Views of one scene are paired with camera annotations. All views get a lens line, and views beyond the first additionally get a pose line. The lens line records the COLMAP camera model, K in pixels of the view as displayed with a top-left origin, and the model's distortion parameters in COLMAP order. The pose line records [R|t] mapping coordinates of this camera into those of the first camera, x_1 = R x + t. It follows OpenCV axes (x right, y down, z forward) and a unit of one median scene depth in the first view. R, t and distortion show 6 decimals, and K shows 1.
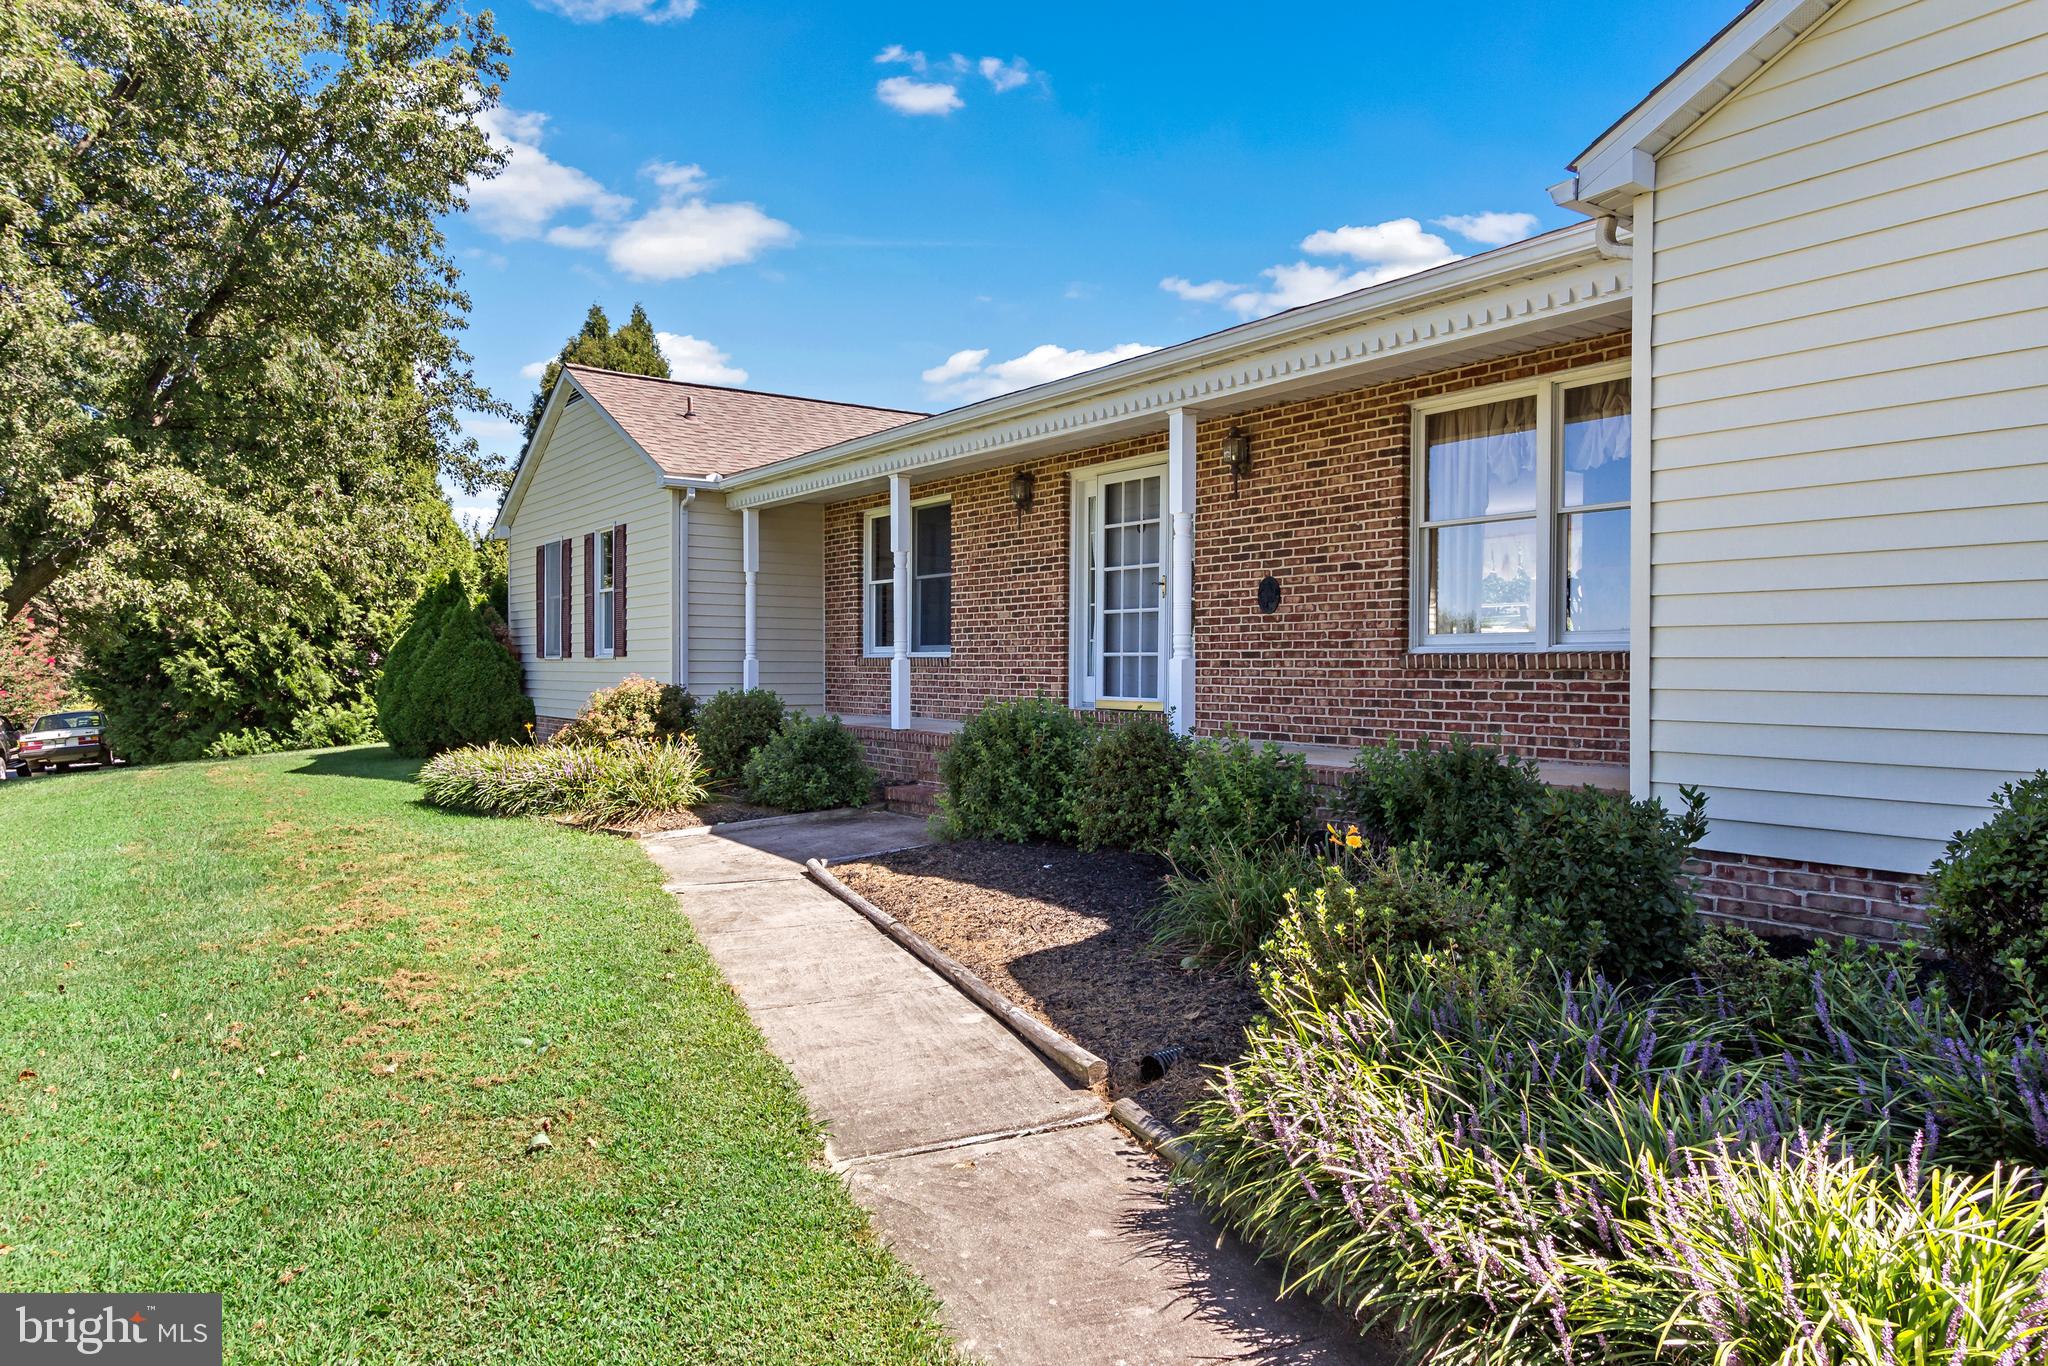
lens RADIAL K [[1324.1, 0, 1024.0], [0, 1324.1, 683.0], [0, 0, 1]] dist [0.020770, -0.000390]
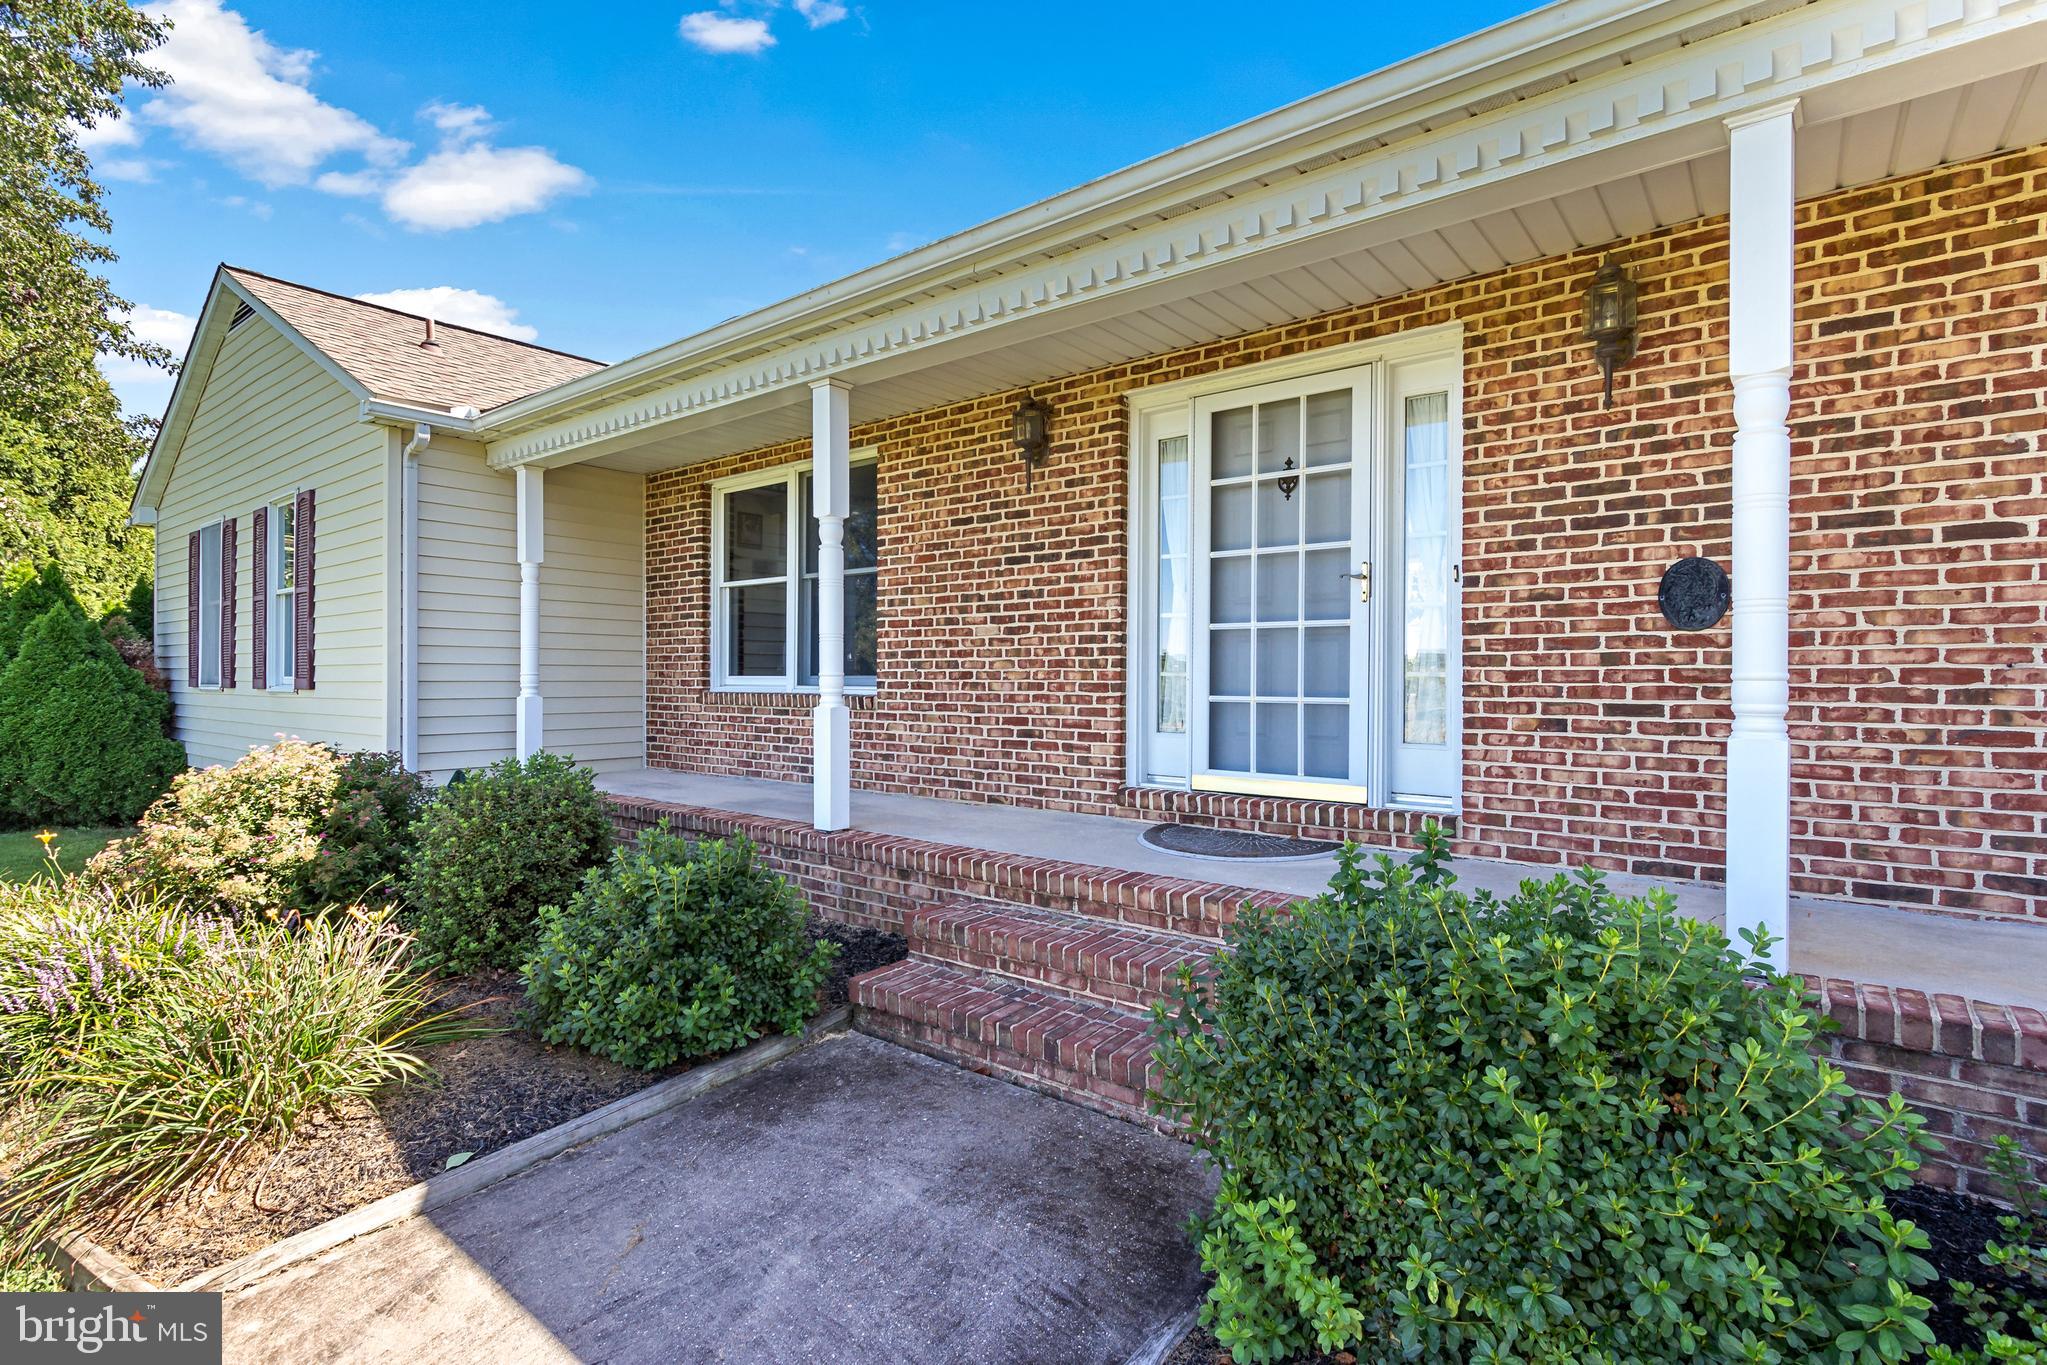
lens RADIAL K [[956.1, 0, 1070.4], [0, 956.1, 673.8], [0, 0, 1]] dist [0.002206, 0.000178]
pose [[0.949508, -0.002225, 0.313735, -0.126280], [0.006661, 0.999892, -0.013070, -0.026216], [-0.313673, 0.014500, 0.949420, 0.586014]]
